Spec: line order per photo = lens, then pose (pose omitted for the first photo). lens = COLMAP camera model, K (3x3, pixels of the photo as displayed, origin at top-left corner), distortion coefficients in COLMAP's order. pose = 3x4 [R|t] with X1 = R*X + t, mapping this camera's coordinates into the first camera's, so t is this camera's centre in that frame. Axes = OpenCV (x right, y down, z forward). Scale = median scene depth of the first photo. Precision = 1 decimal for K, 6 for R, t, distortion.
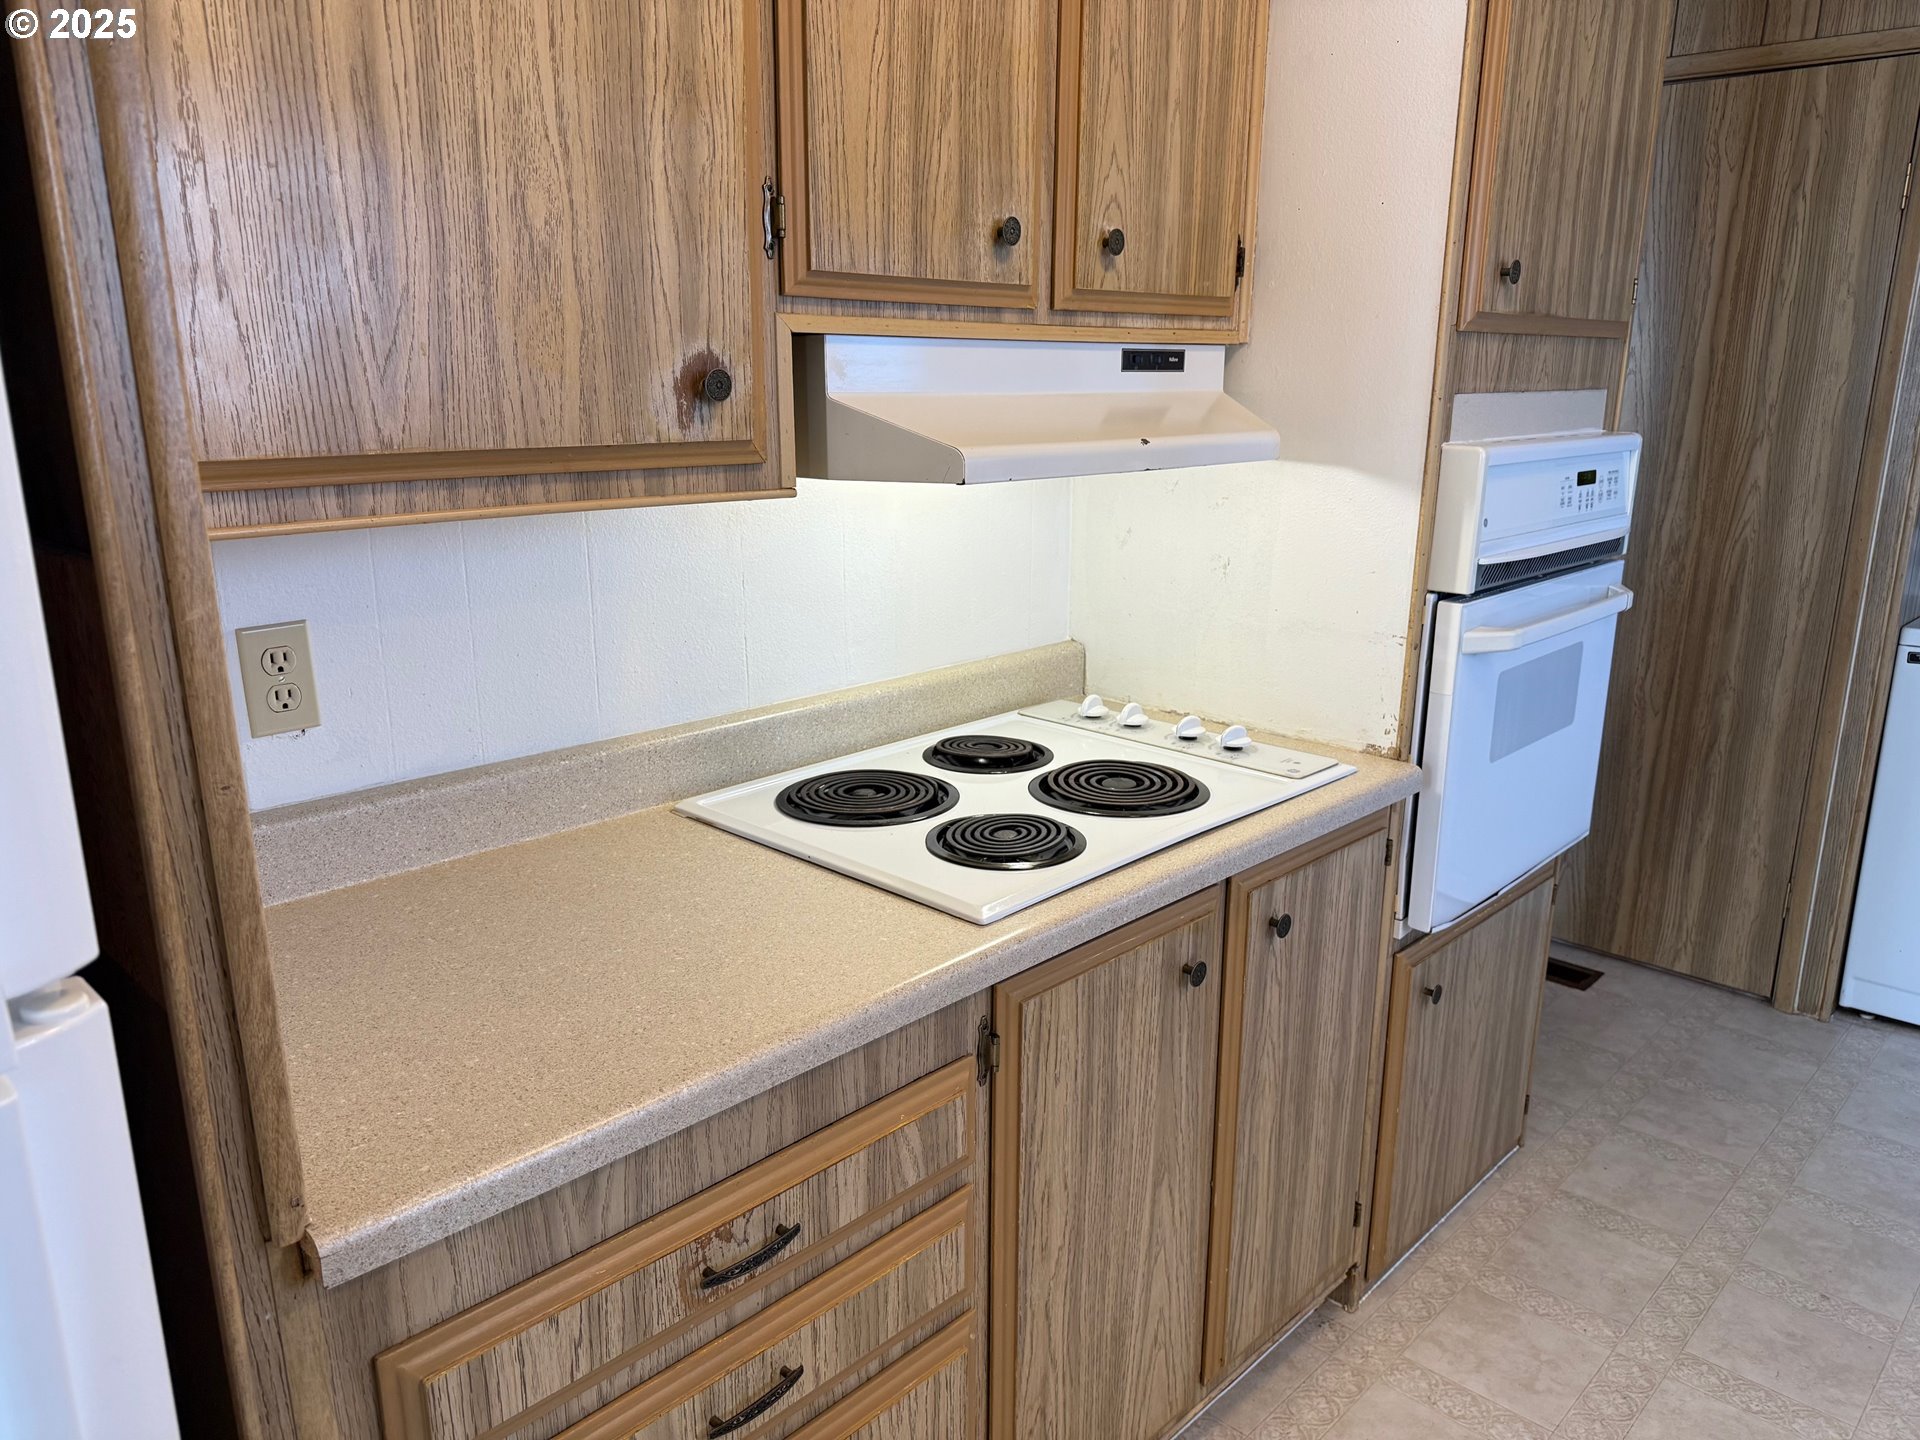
lens RADIAL K [[1364.8, 0, 958.8], [0, 1364.8, 729.2], [0, 0, 1]] dist [-0.007875, 0.001451]
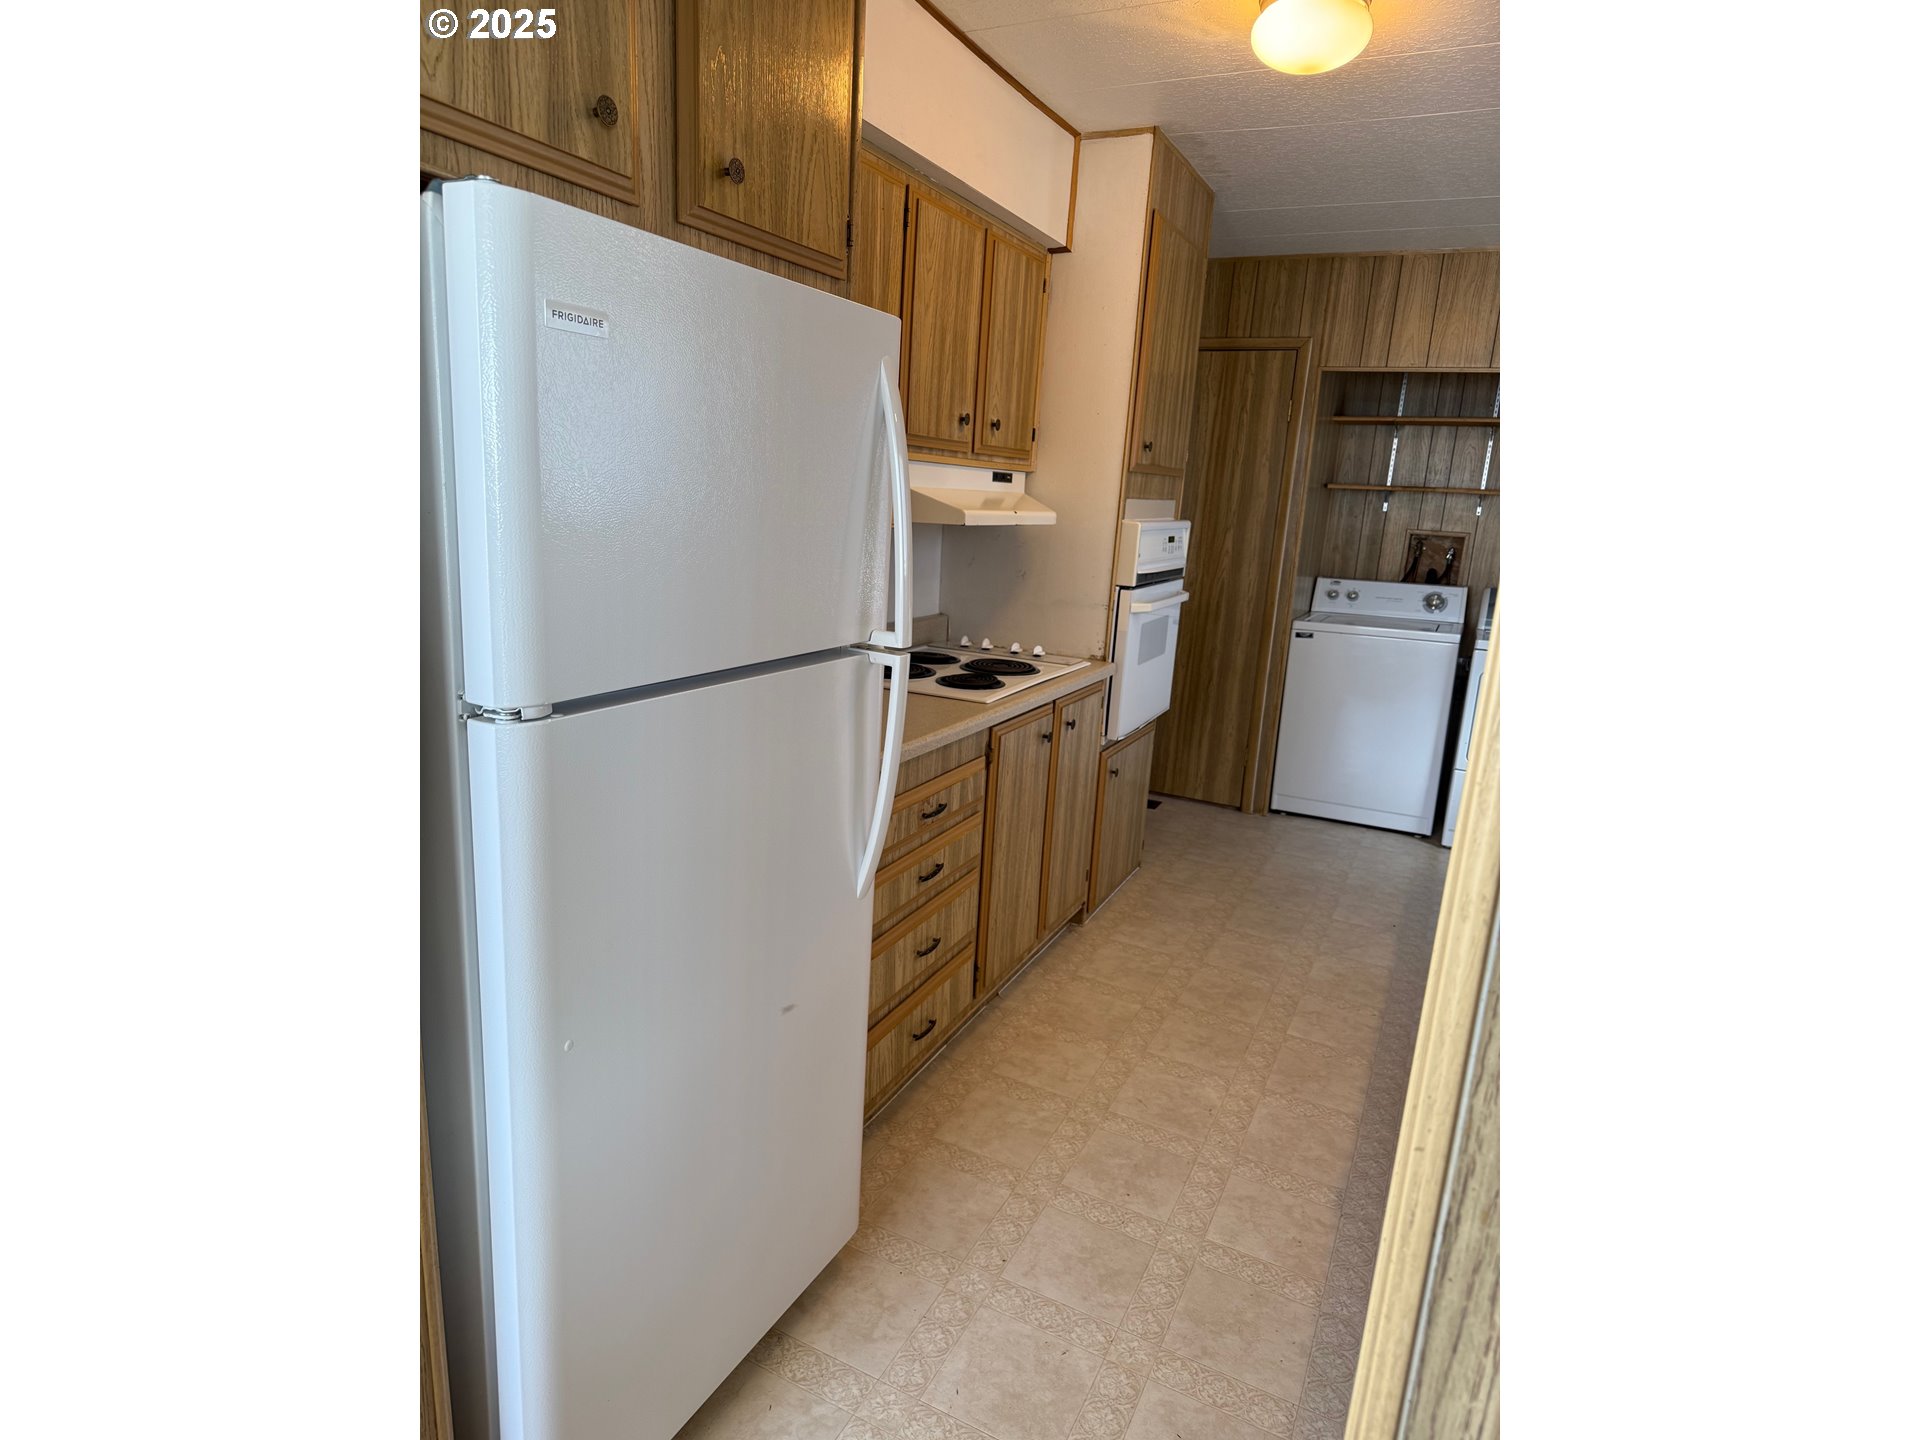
lens RADIAL K [[1031.5, 0, 915.0], [0, 1031.5, 722.0], [0, 0, 1]] dist [0.027180, -0.001098]
pose [[0.962815, -0.014070, 0.269795, -0.375103], [0.021593, 0.999456, -0.024936, 0.137178], [-0.269297, 0.029834, 0.962595, -0.467548]]
